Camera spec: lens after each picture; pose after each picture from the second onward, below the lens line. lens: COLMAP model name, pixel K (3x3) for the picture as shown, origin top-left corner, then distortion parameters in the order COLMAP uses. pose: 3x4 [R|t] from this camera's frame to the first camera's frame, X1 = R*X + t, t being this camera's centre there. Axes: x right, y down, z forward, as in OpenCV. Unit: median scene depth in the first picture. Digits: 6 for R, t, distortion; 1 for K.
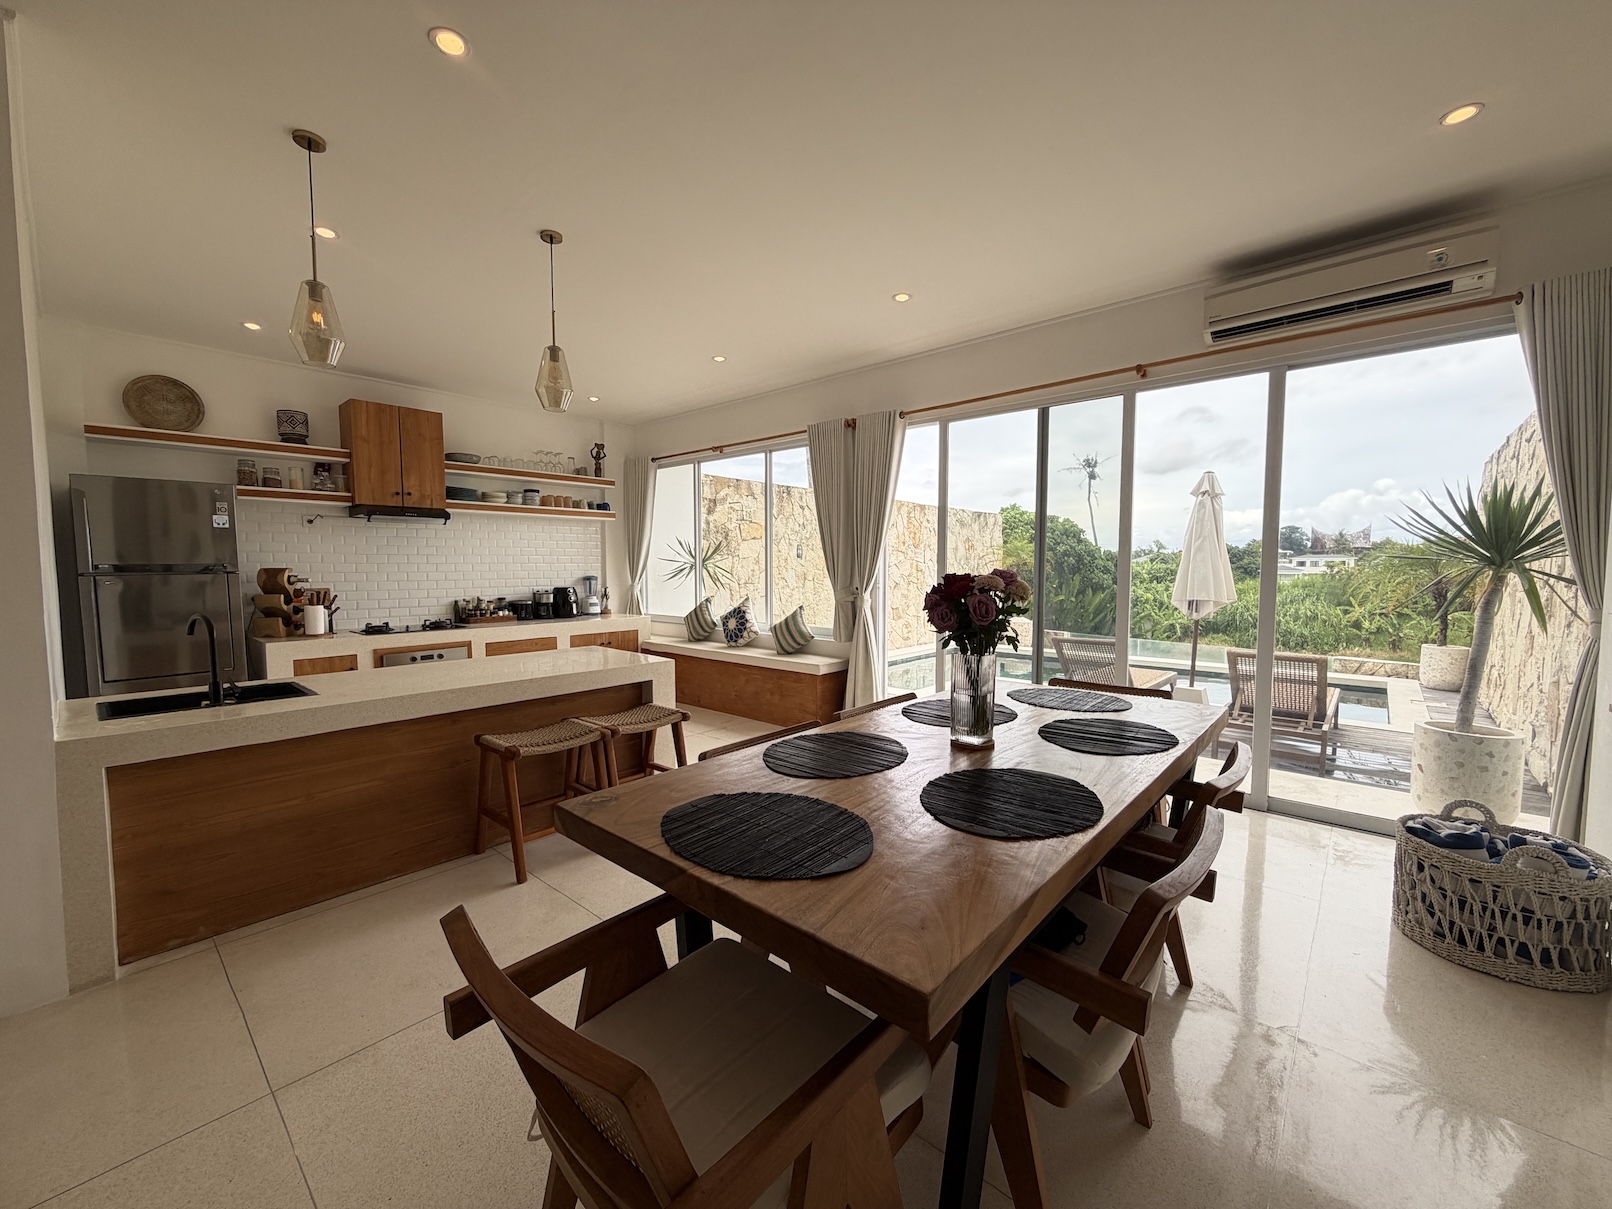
lens RADIAL K [[643.6, 0, 796.7], [0, 643.6, 610.5], [0, 0, 1]] dist [0.001250, -0.000834]
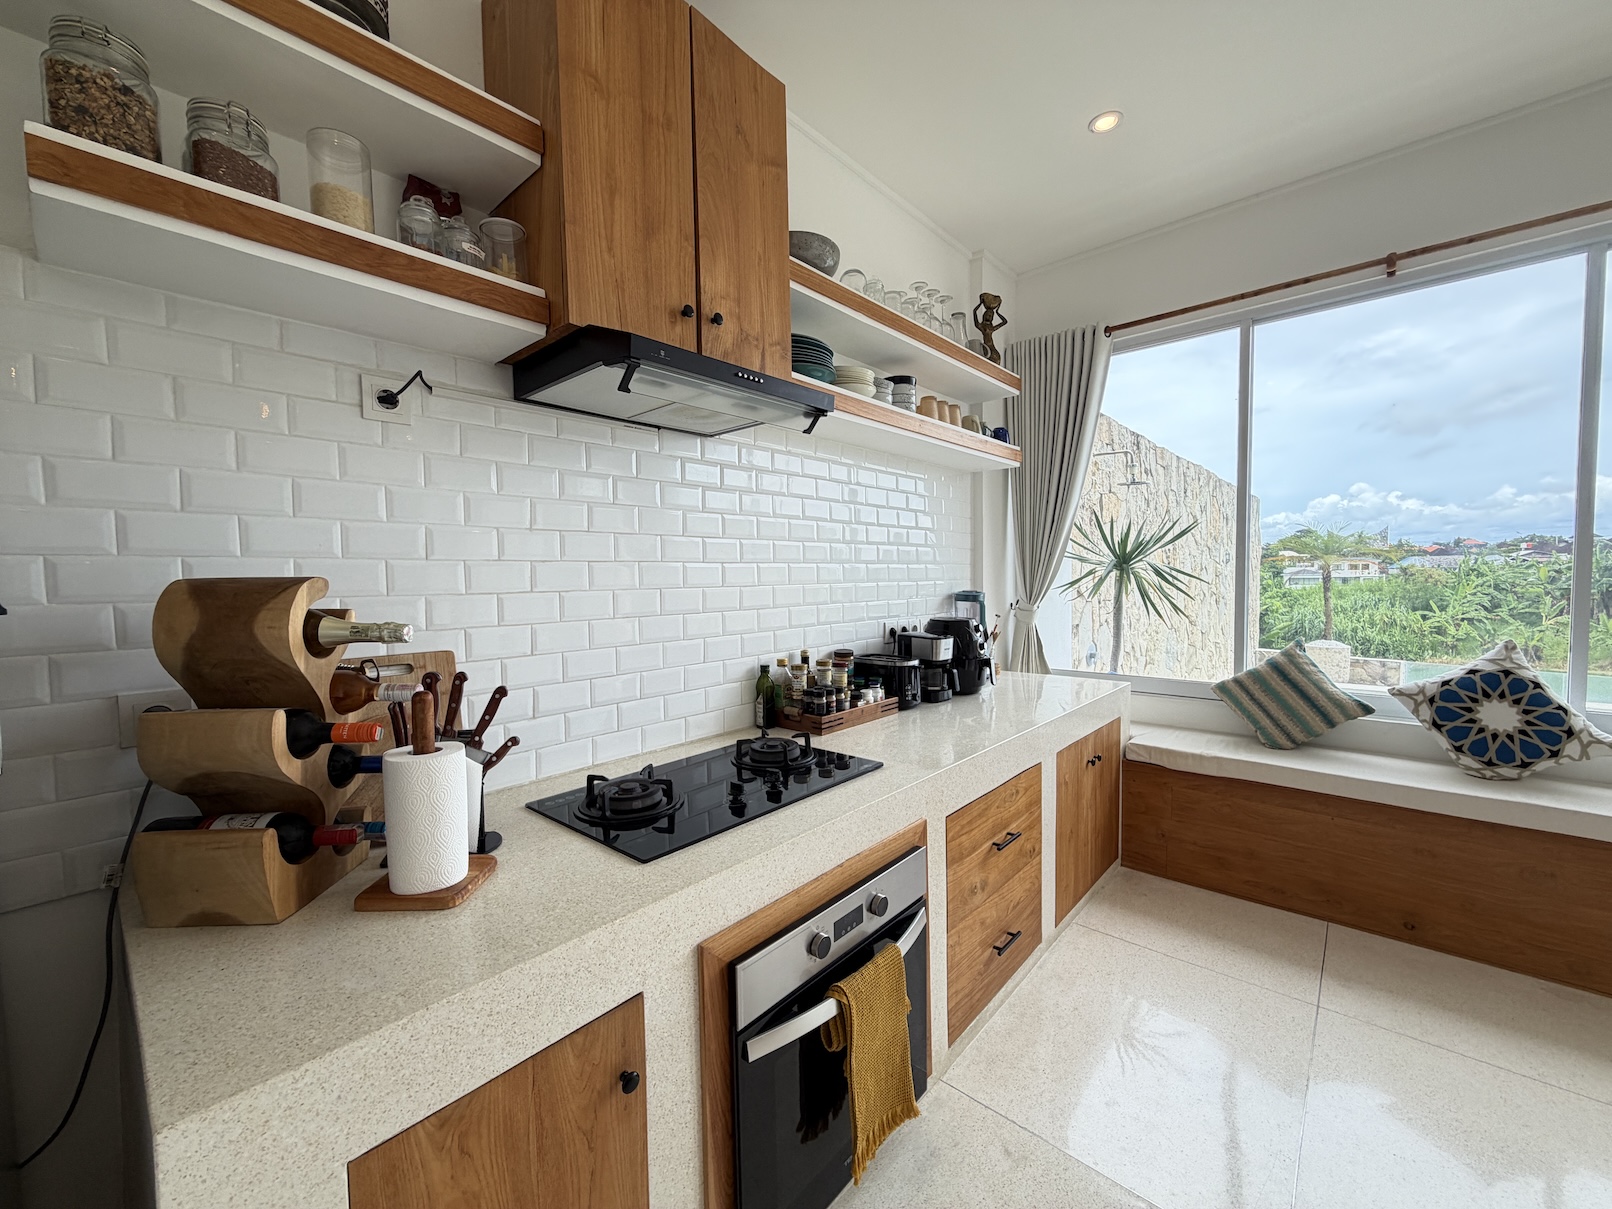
lens RADIAL K [[643.6, 0, 798.1], [0, 643.6, 608.7], [0, 0, 1]] dist [0.001250, -0.000834]
pose [[0.999894, -0.012885, 0.006706, -0.471085], [0.013007, 0.999746, -0.018419, -0.036846], [-0.006467, 0.018504, 0.999808, 0.588932]]
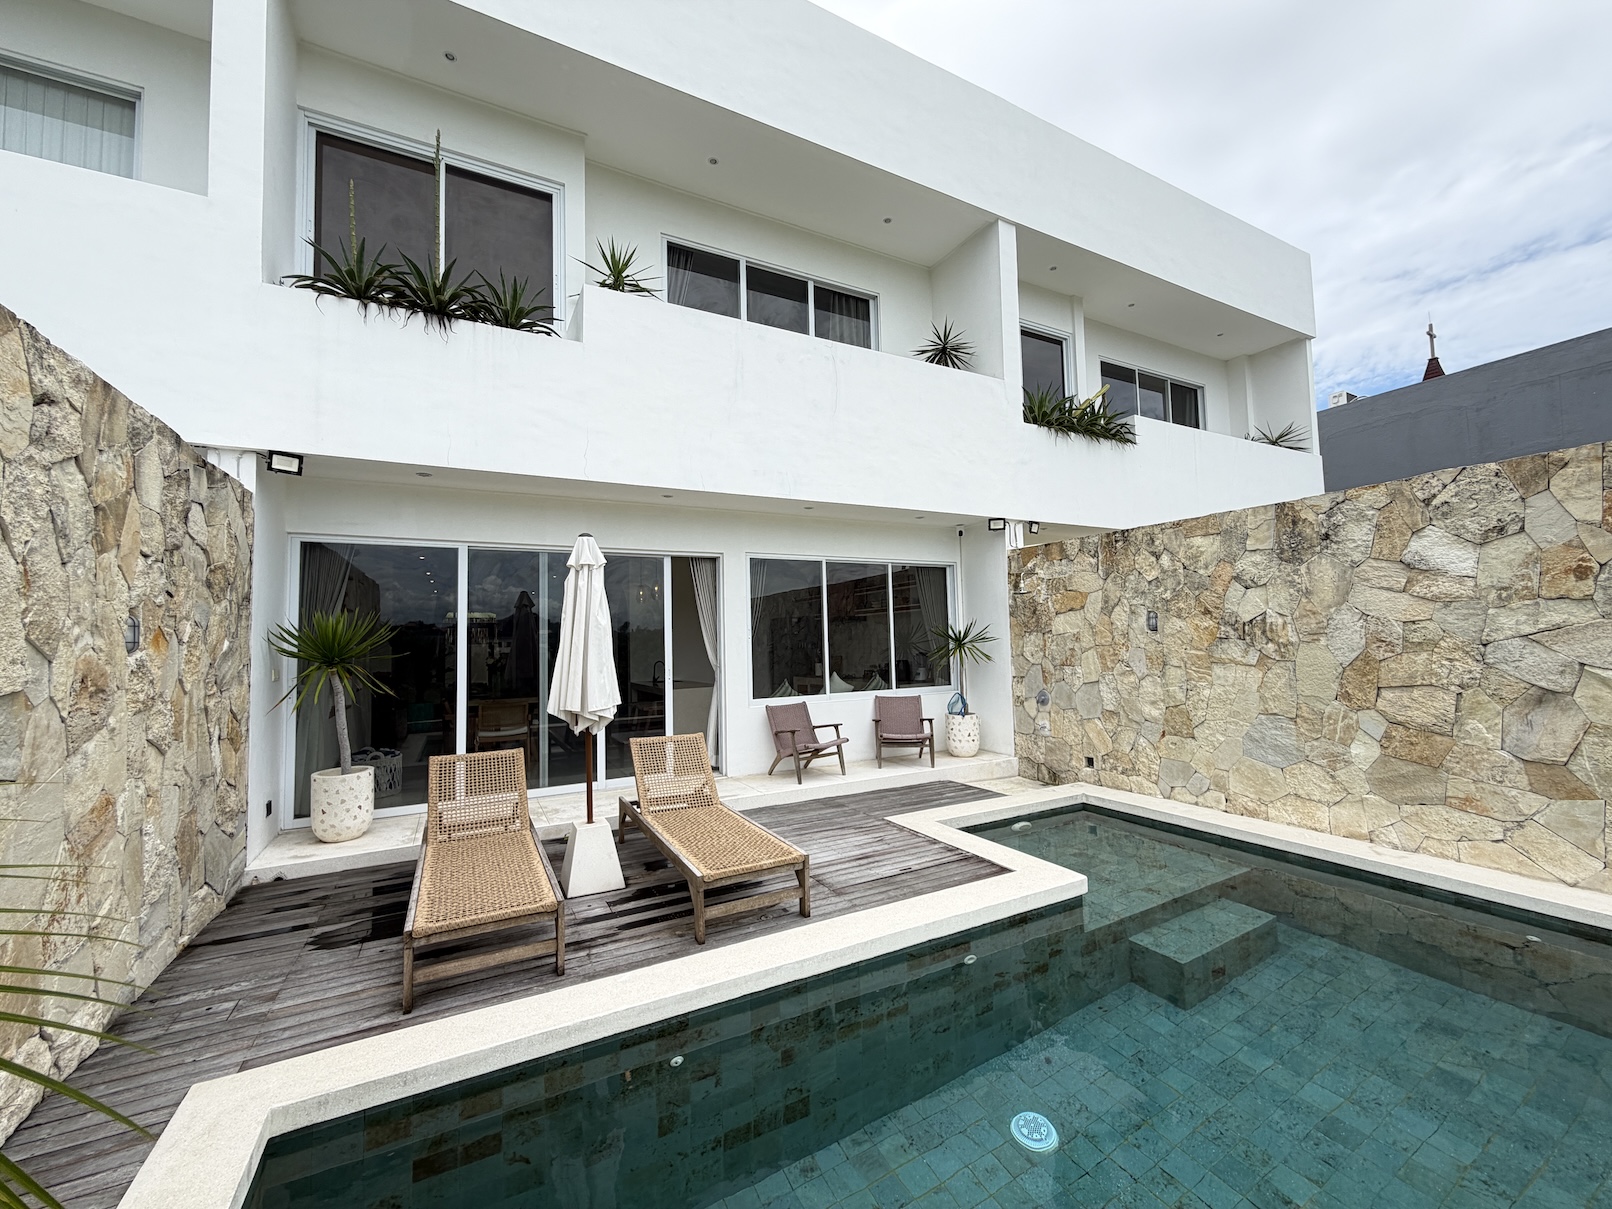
lens RADIAL K [[643.6, 0, 799.7], [0, 643.6, 606.3], [0, 0, 1]] dist [0.001250, -0.000834]
pose [[-0.335797, -0.041885, -0.941003, 1.093607], [-0.039989, 0.998744, -0.030185, -0.106204], [0.941085, 0.027494, -0.337050, 1.288029]]
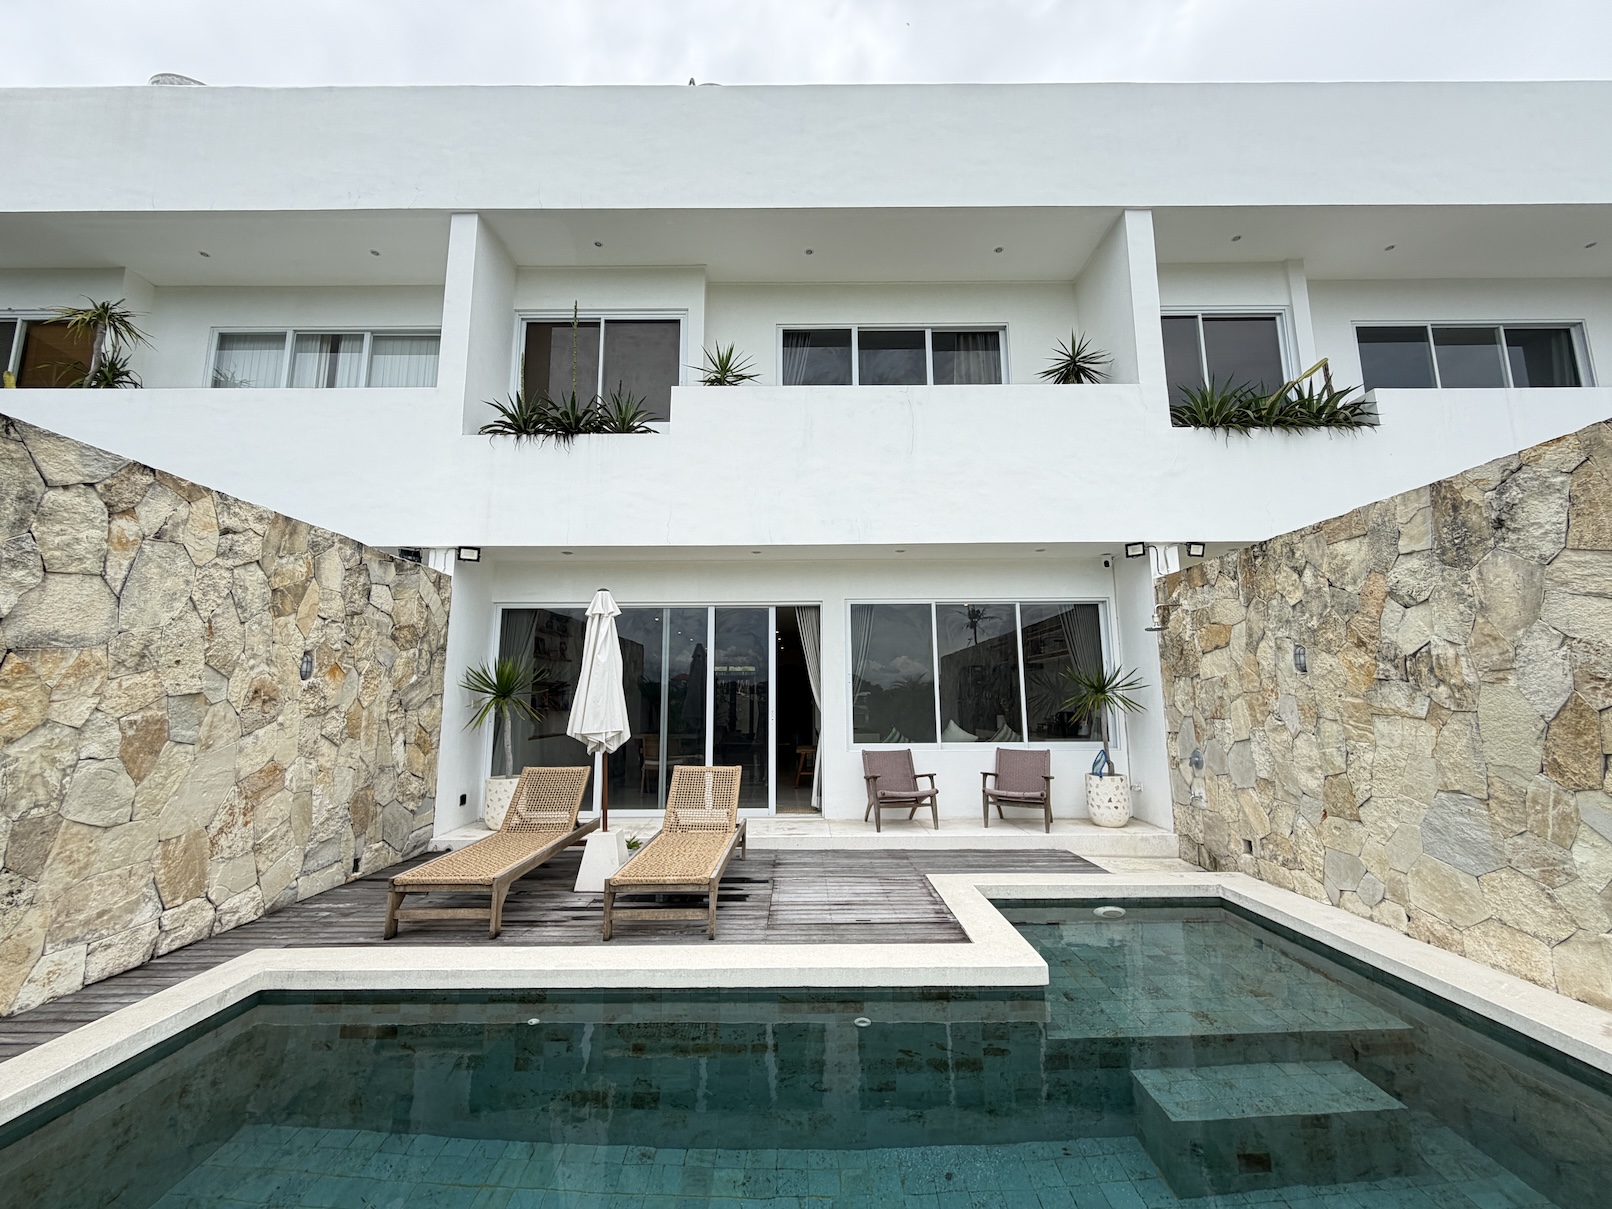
lens RADIAL K [[643.6, 0, 799.8], [0, 643.6, 606.7], [0, 0, 1]] dist [0.001250, -0.000834]
pose [[-0.736963, -0.094736, -0.669261, 0.910446], [-0.038896, 0.994433, -0.097934, -0.099647], [0.674813, -0.046142, -0.736545, 1.616531]]
